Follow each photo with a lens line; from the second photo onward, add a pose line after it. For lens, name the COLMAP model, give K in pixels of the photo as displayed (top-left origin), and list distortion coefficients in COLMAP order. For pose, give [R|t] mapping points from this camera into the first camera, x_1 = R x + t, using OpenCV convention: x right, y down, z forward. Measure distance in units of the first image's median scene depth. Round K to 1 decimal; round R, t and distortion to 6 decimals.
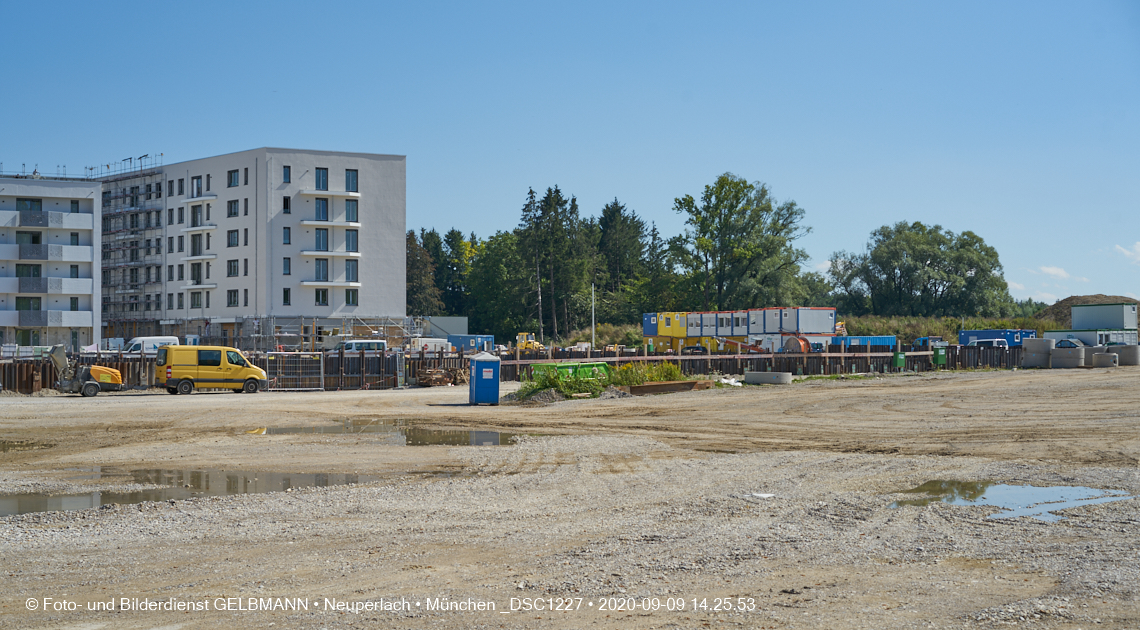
lens RADIAL K [[1740.9, 0, 565.9], [0, 1740.9, 303.4], [0, 0, 1]] dist [0.095586, -0.789201]
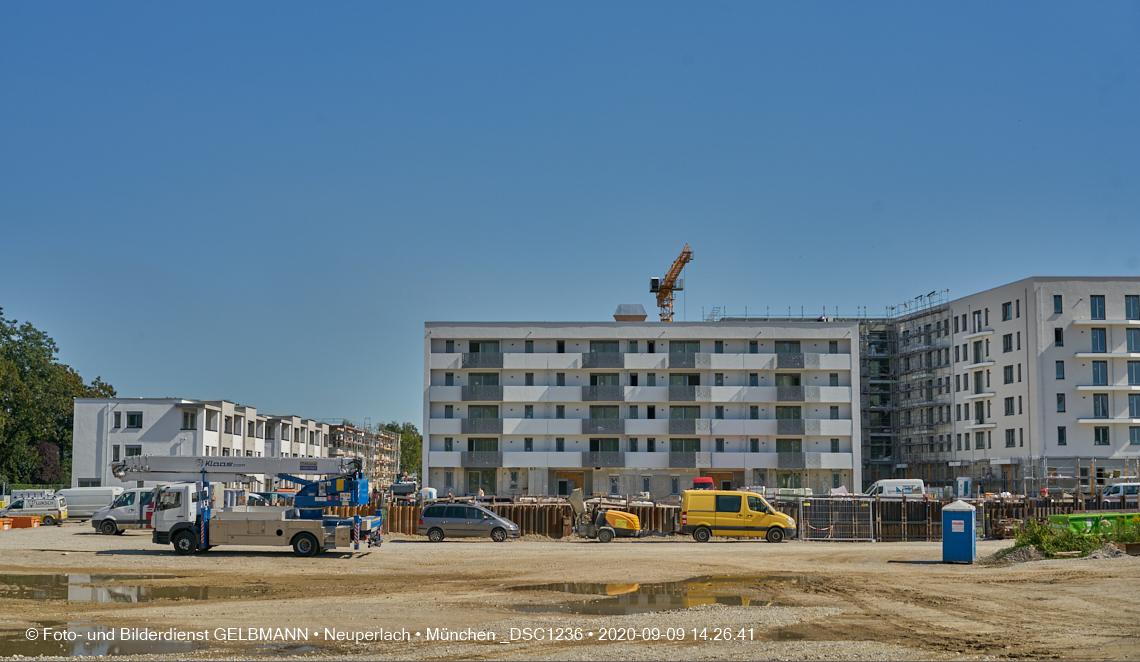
lens RADIAL K [[1742.0, 0, 568.5], [0, 1742.0, 272.6], [0, 0, 1]] dist [0.096961, -0.833718]
pose [[0.849800, -0.059330, -0.523756, 0.116169], [0.008019, 0.994985, -0.099698, 0.000208], [0.527044, 0.080524, 0.846014, 0.077131]]
